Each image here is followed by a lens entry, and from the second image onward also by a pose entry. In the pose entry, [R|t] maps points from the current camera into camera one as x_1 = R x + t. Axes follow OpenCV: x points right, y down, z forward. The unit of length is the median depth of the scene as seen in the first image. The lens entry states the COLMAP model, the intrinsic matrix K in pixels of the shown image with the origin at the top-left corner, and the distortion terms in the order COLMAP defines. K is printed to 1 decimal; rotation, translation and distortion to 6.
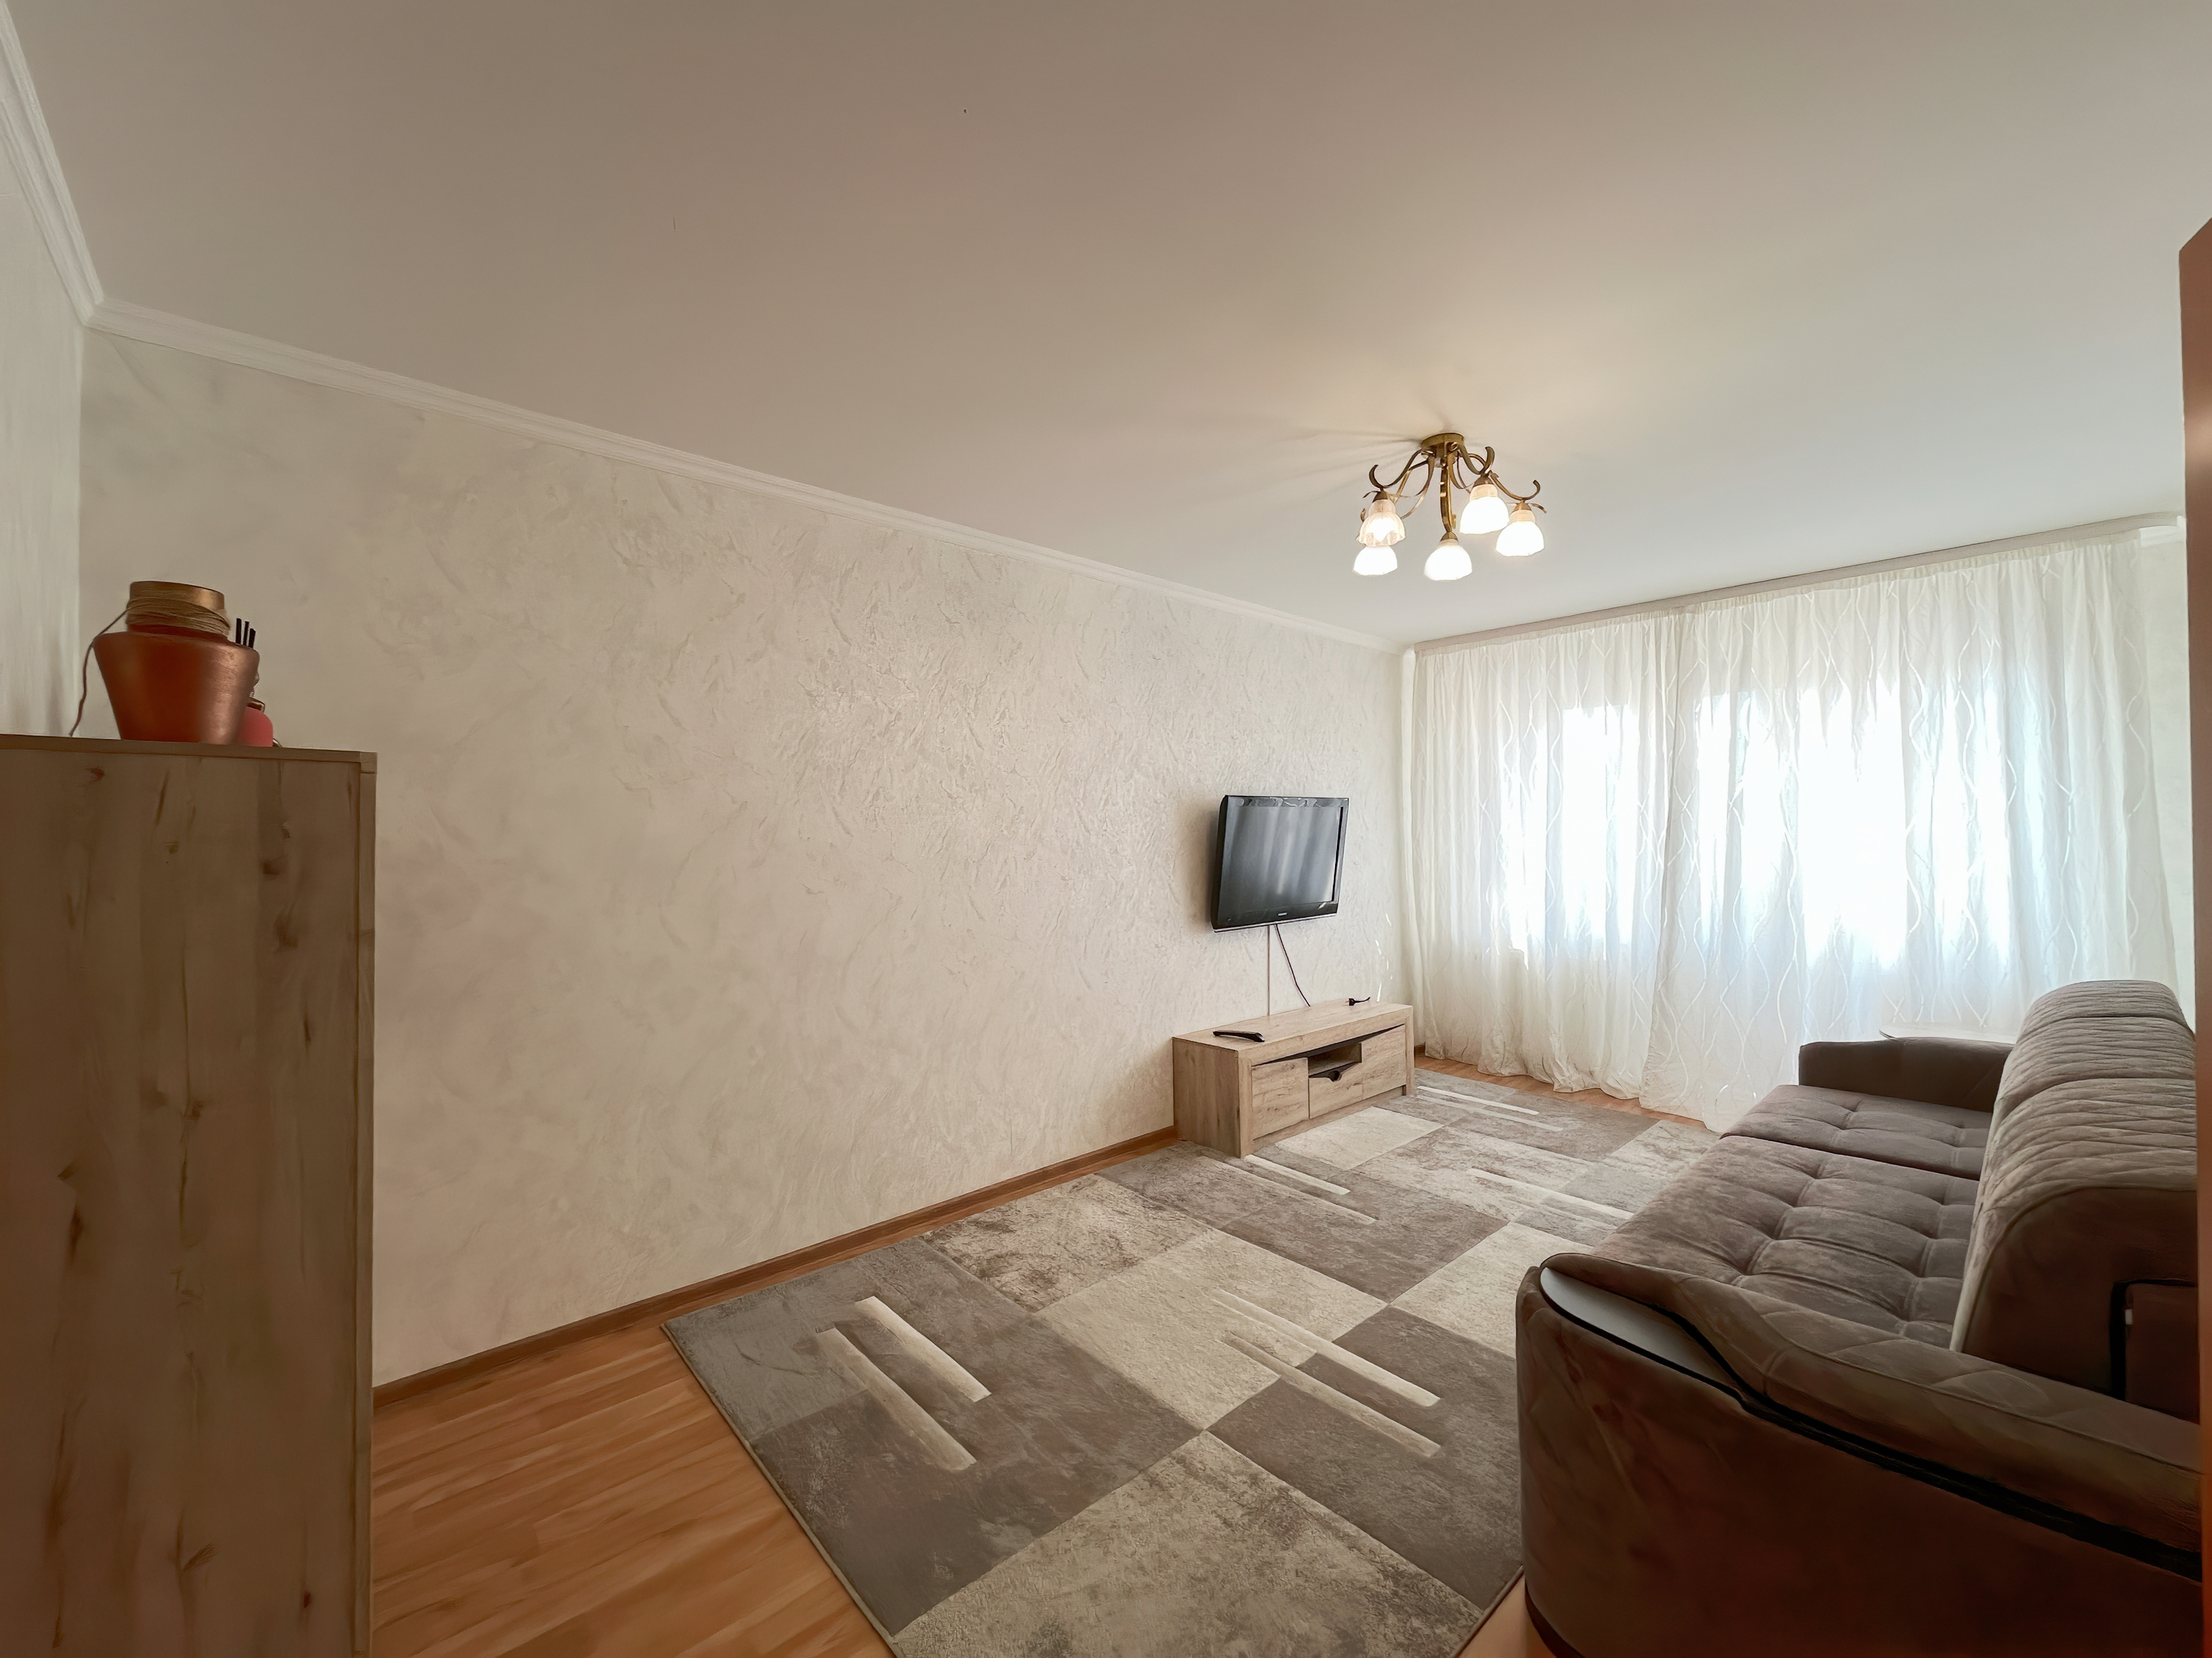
lens RADIAL K [[885.3, 0, 1106.0], [0, 885.3, 829.0], [0, 0, 1]] dist [0.000753, -0.000010]
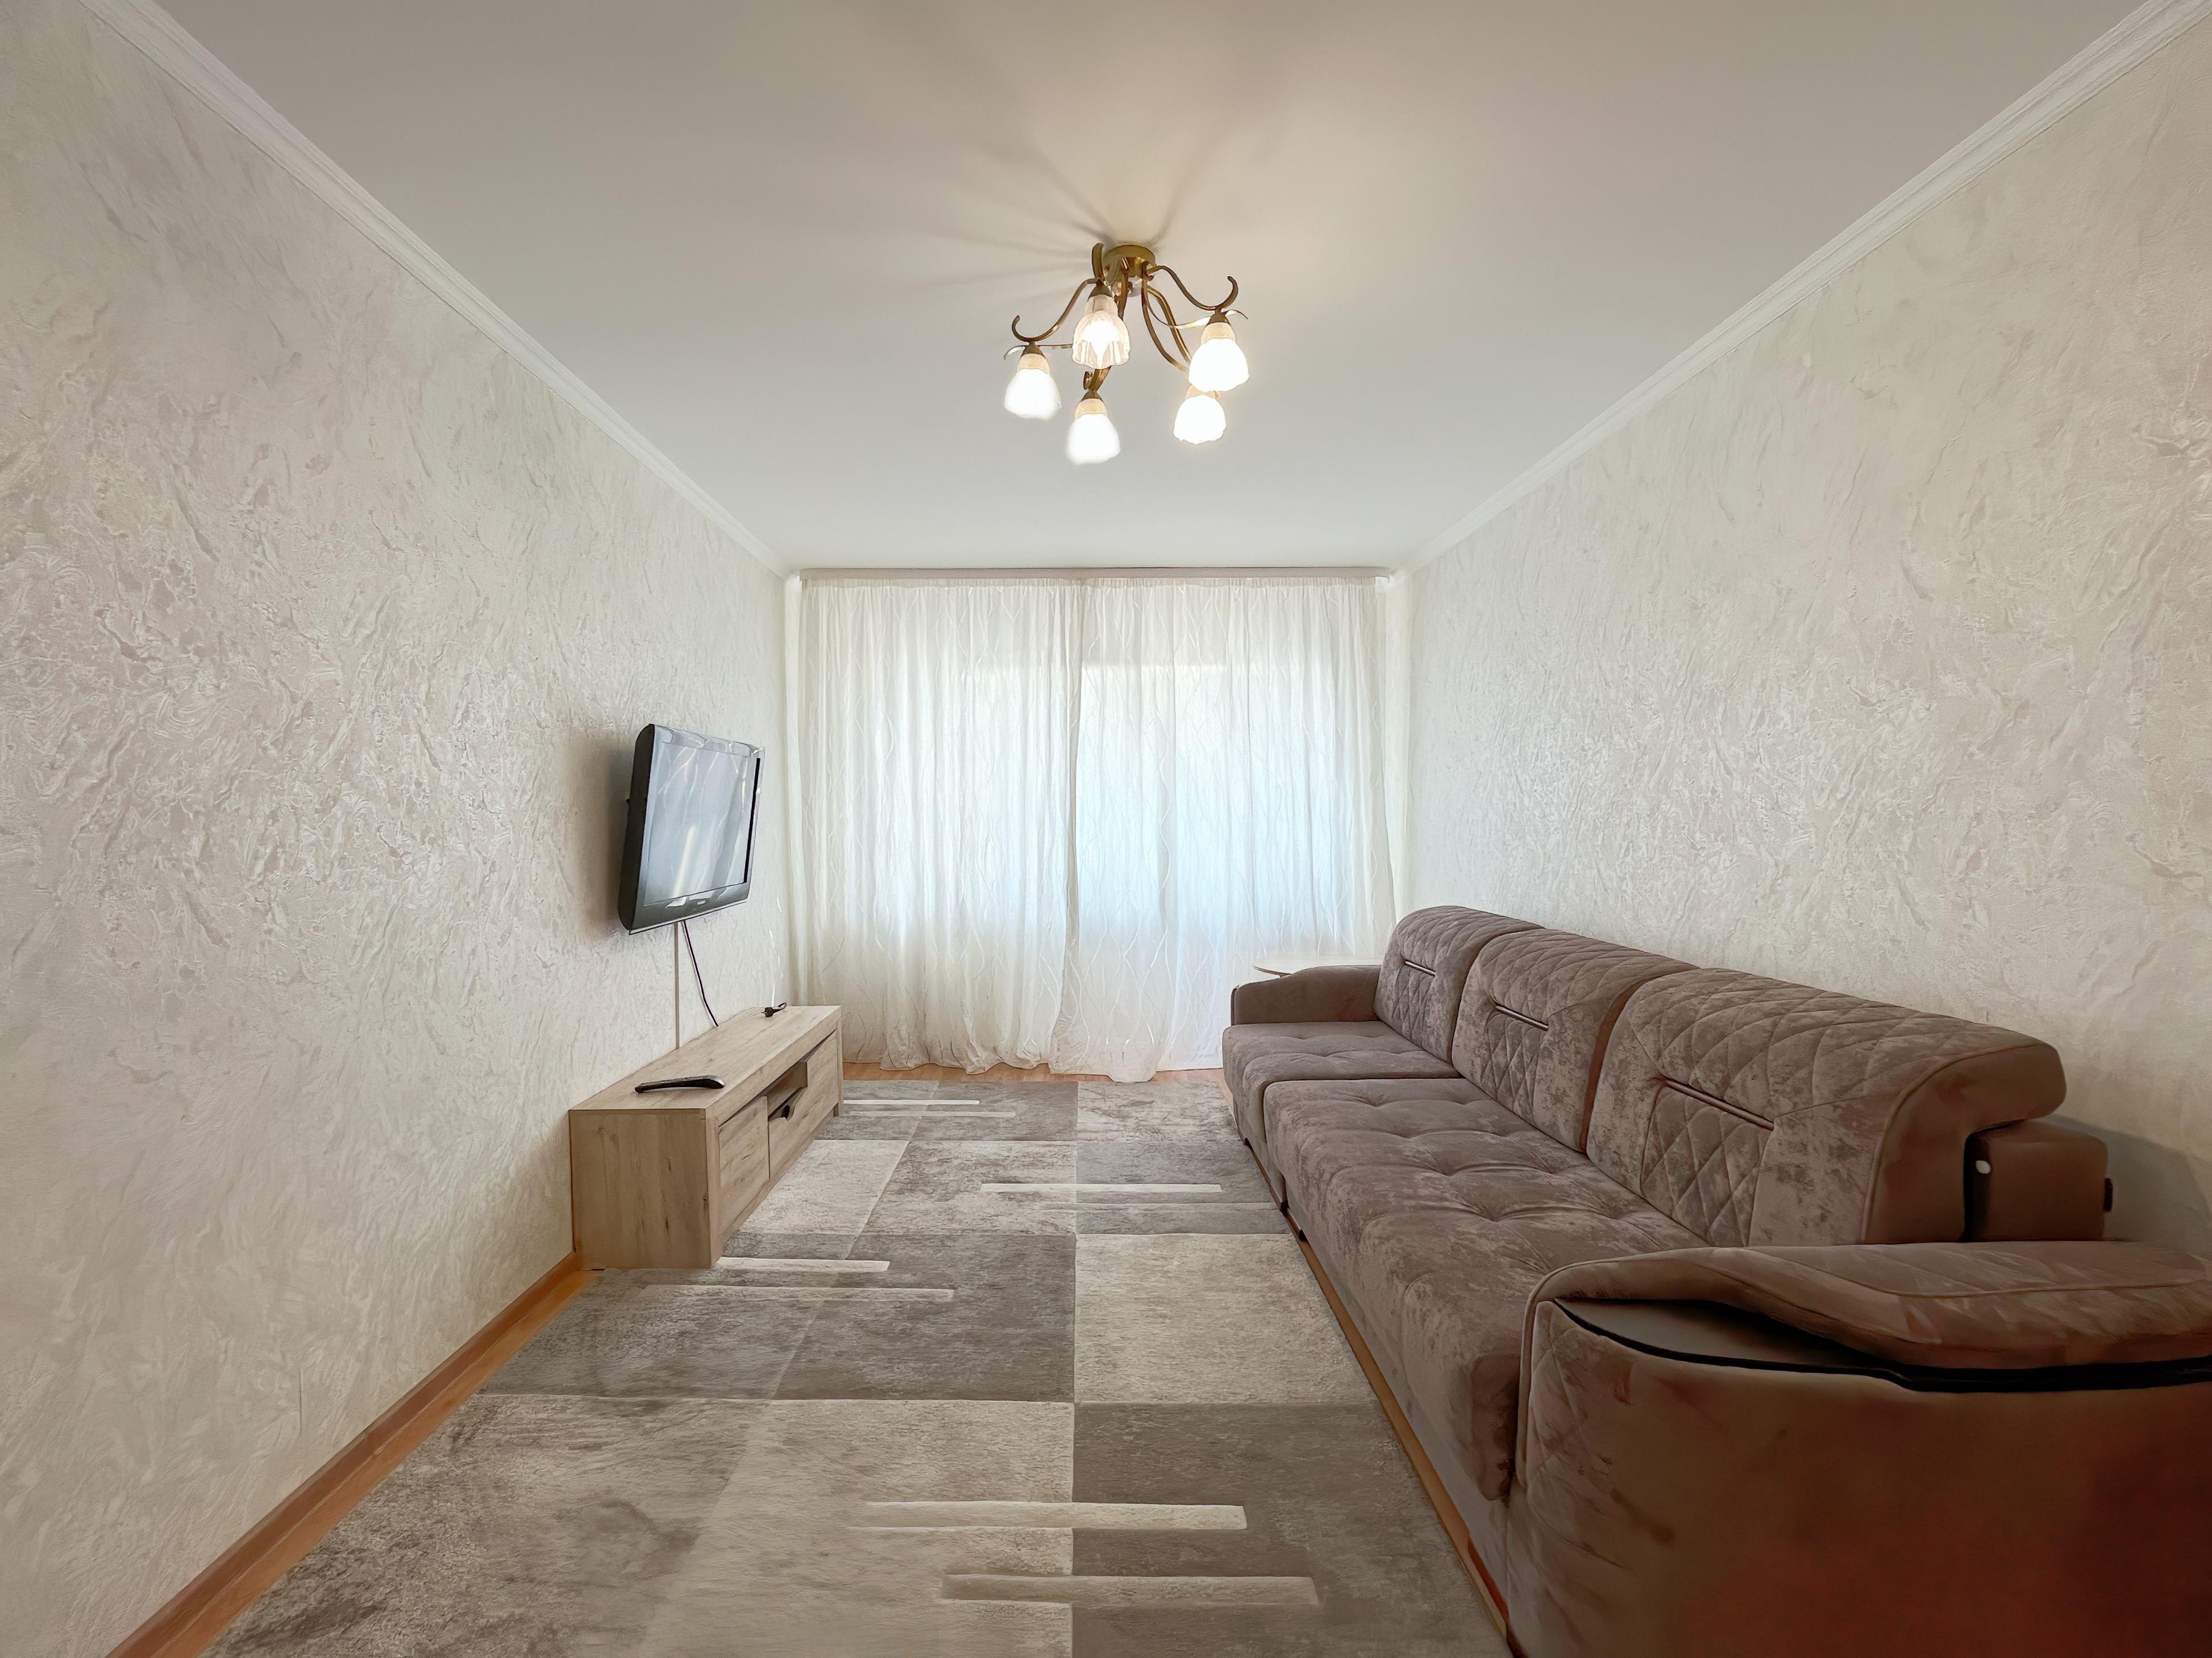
lens RADIAL K [[921.4, 0, 1071.5], [0, 921.4, 839.7], [0, 0, 1]] dist [0.001854, -0.000092]
pose [[0.676329, -0.010122, 0.736530, -0.172426], [-0.009097, 0.999715, 0.022093, 0.032082], [-0.736544, -0.021643, 0.676043, 0.338761]]
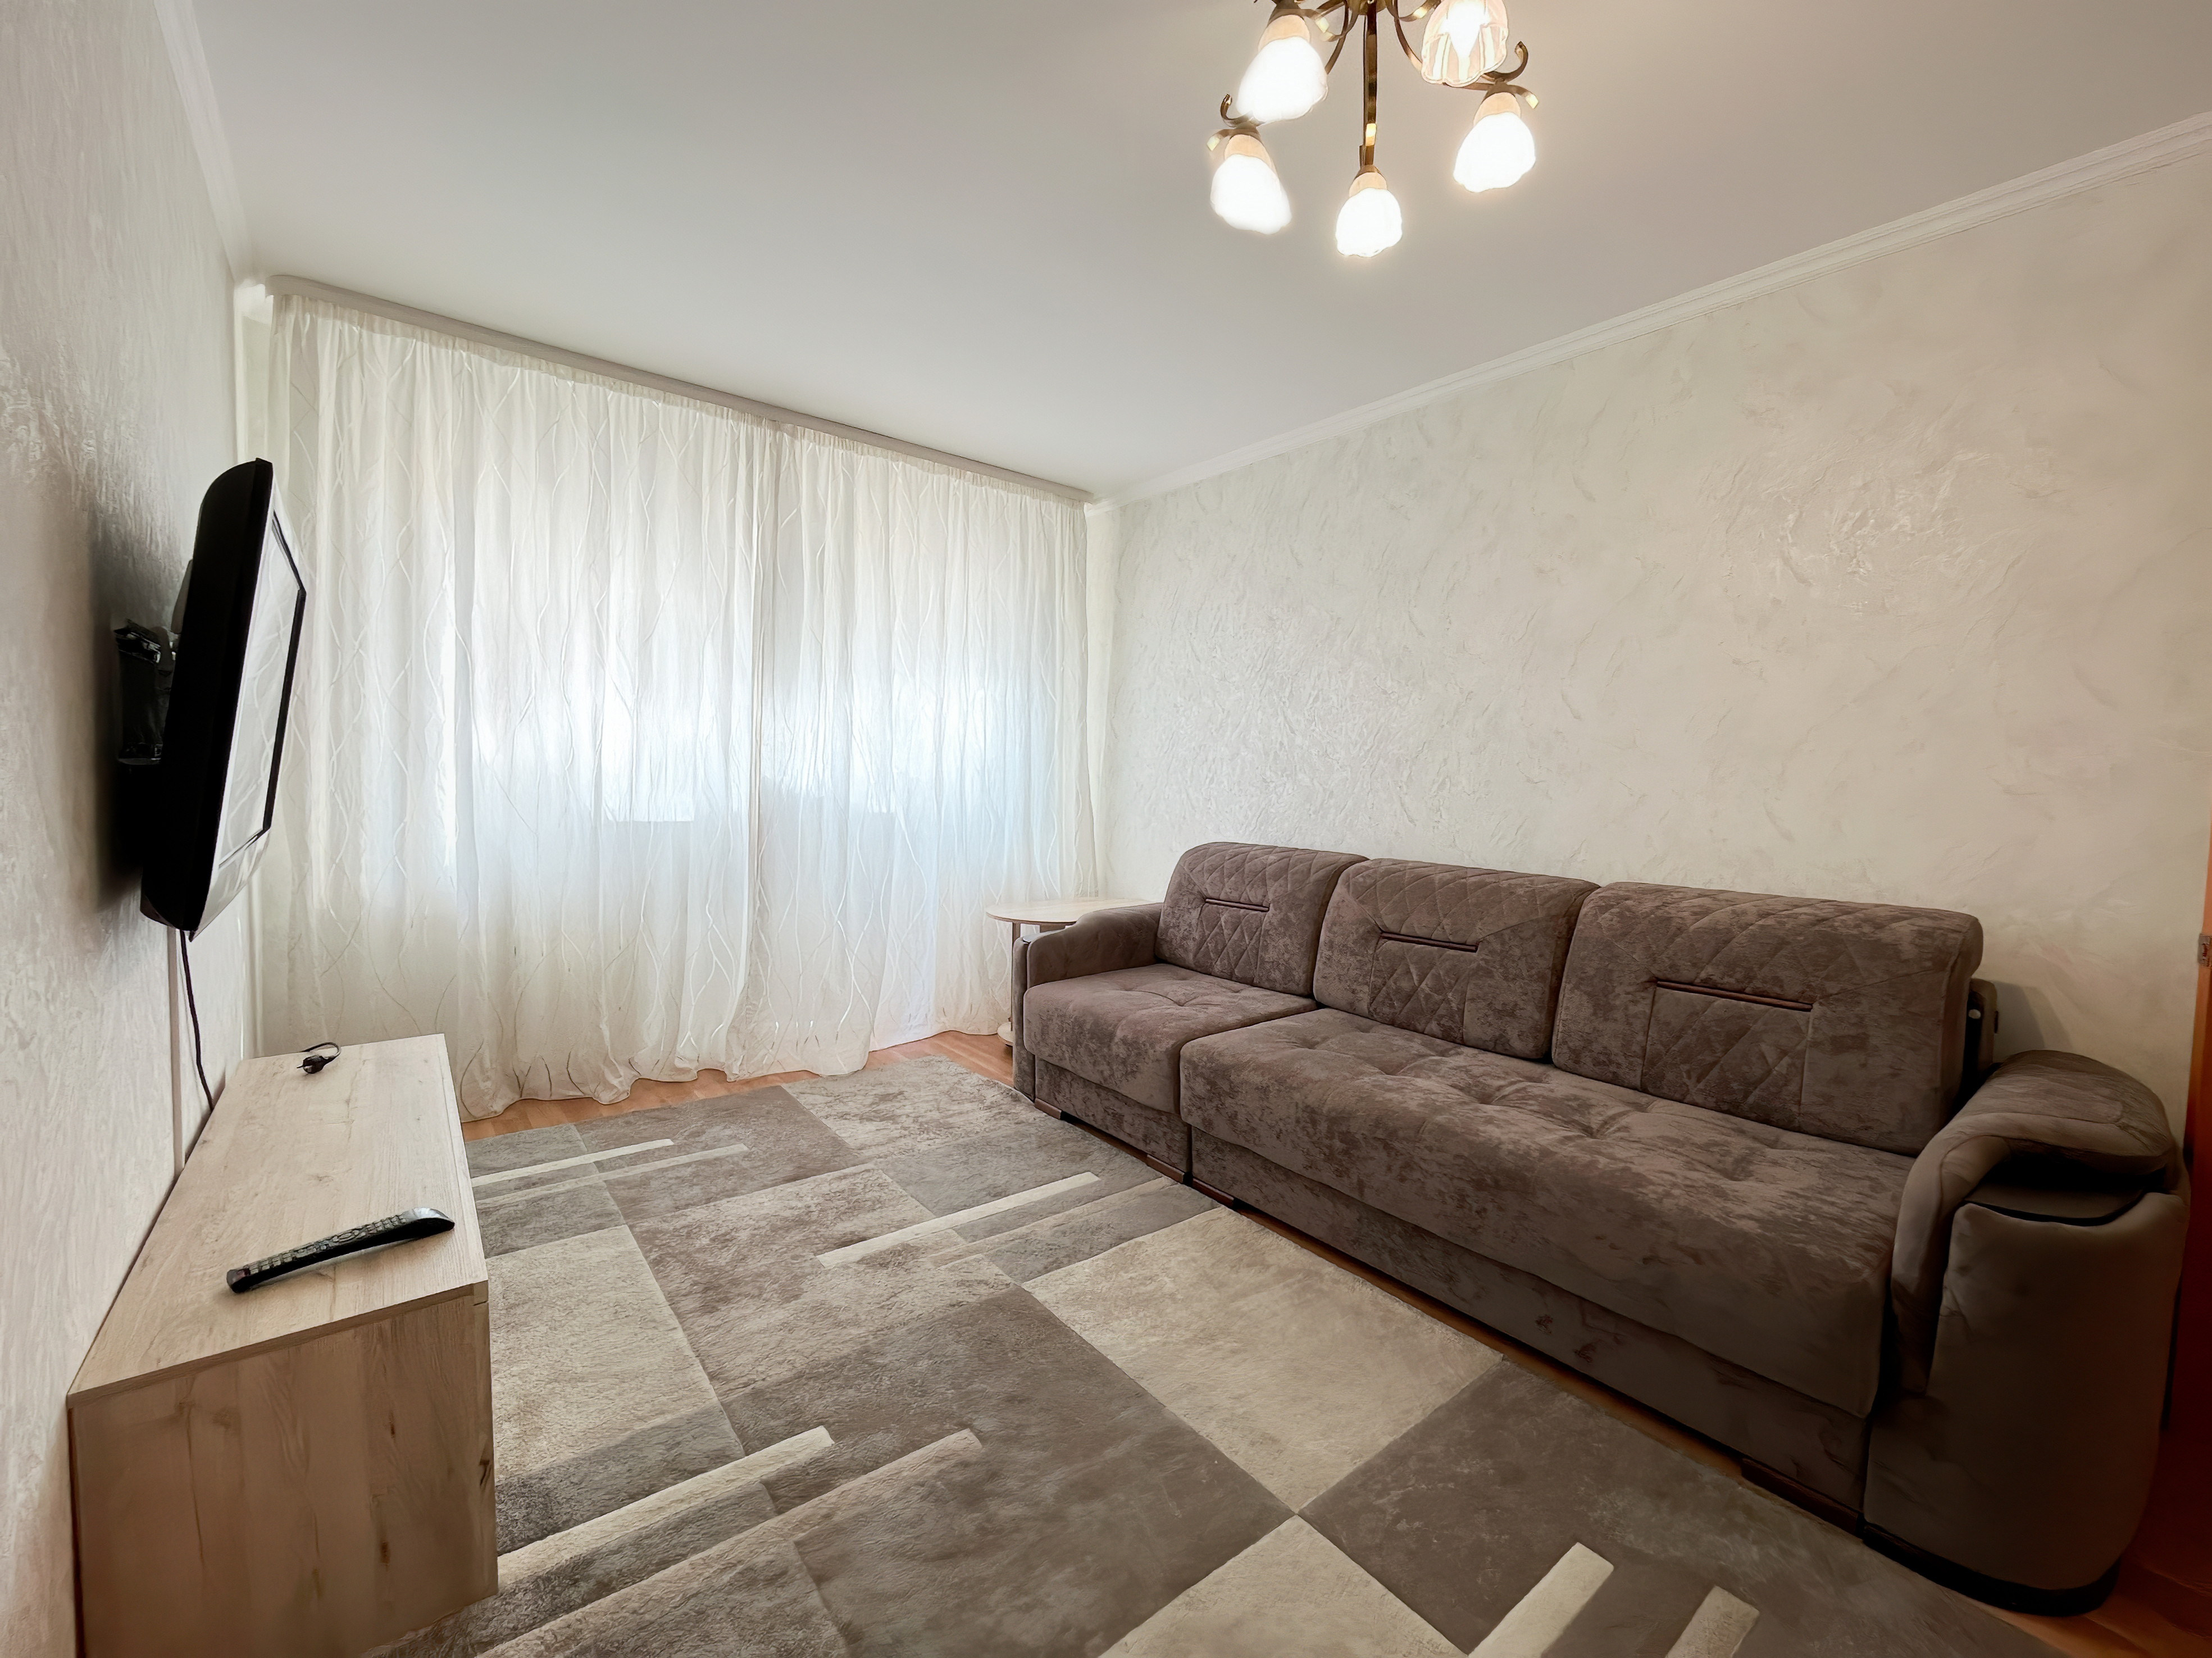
lens RADIAL K [[908.7, 0, 1106.0], [0, 908.7, 829.0], [0, 0, 1]] dist [-0.003305, -0.000308]
pose [[0.066052, -0.045604, 0.996773, -0.157376], [-0.033274, 0.998299, 0.047879, 0.063695], [-0.997261, -0.036329, 0.064422, 0.761895]]
